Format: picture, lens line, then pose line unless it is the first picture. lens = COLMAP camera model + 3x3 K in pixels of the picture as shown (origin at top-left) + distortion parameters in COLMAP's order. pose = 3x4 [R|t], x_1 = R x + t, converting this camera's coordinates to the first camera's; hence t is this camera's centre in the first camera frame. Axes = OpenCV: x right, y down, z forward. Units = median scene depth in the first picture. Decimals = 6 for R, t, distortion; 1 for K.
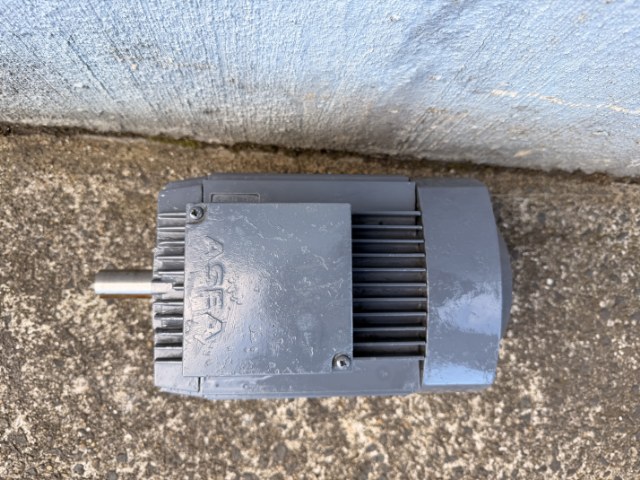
lens RADIAL K [[470.4, 0, 320.7], [0, 470.4, 240.1], [0, 0, 1]] dist [-0.033297, 0.006990]
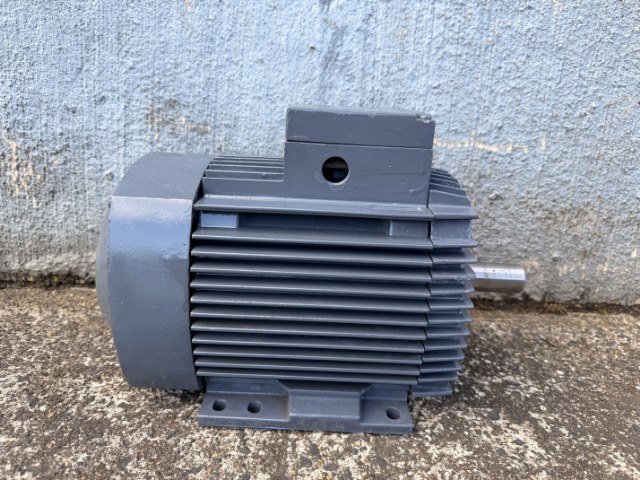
lens RADIAL K [[470.4, 0, 321.9], [0, 470.4, 243.2], [0, 0, 1]] dist [-0.033297, 0.006990]
pose [[0.996164, -0.048570, 0.072782, 0.008524], [0.085729, 0.375257, -0.922948, 0.800359], [0.017516, 0.925647, 0.377982, 0.488324]]
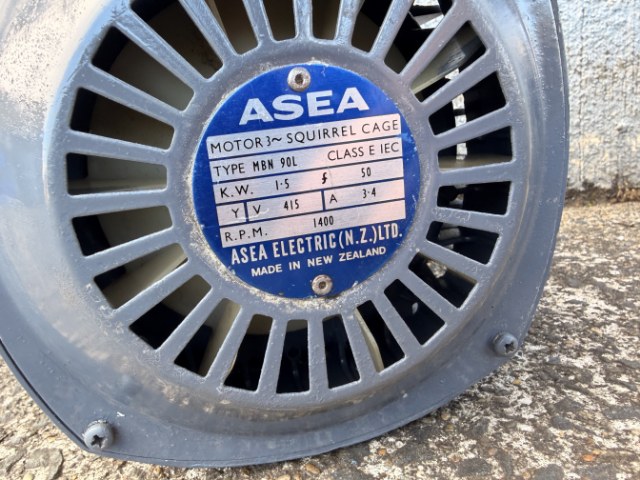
lens RADIAL K [[459.8, 0, 275.3], [0, 459.8, 244.7], [0, 0, 1]] dist [-0.002513, -0.001715]
pose [[0.972626, -0.164890, -0.163738, 0.115853], [-0.103498, 0.323486, -0.940556, 0.776438], [0.208055, 0.931756, 0.297565, 0.762627]]
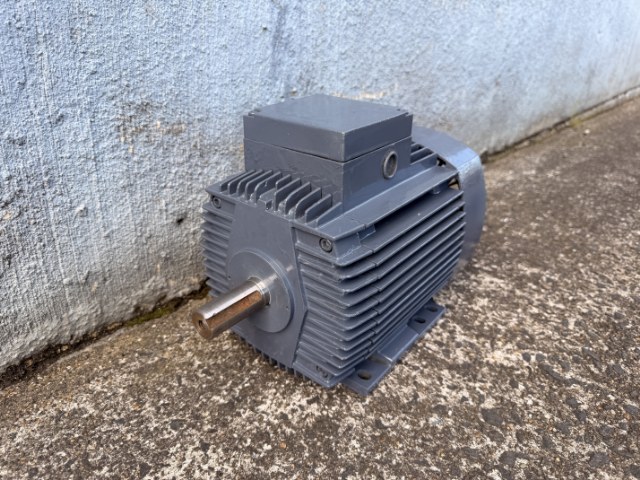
lens RADIAL K [[470.4, 0, 322.9], [0, 470.4, 245.6], [0, 0, 1]] dist [-0.033297, 0.006990]
pose [[0.626020, -0.414674, 0.660412, -0.675939], [0.779224, 0.365392, -0.509214, 0.526810], [-0.030151, 0.833387, 0.551867, 0.315994]]
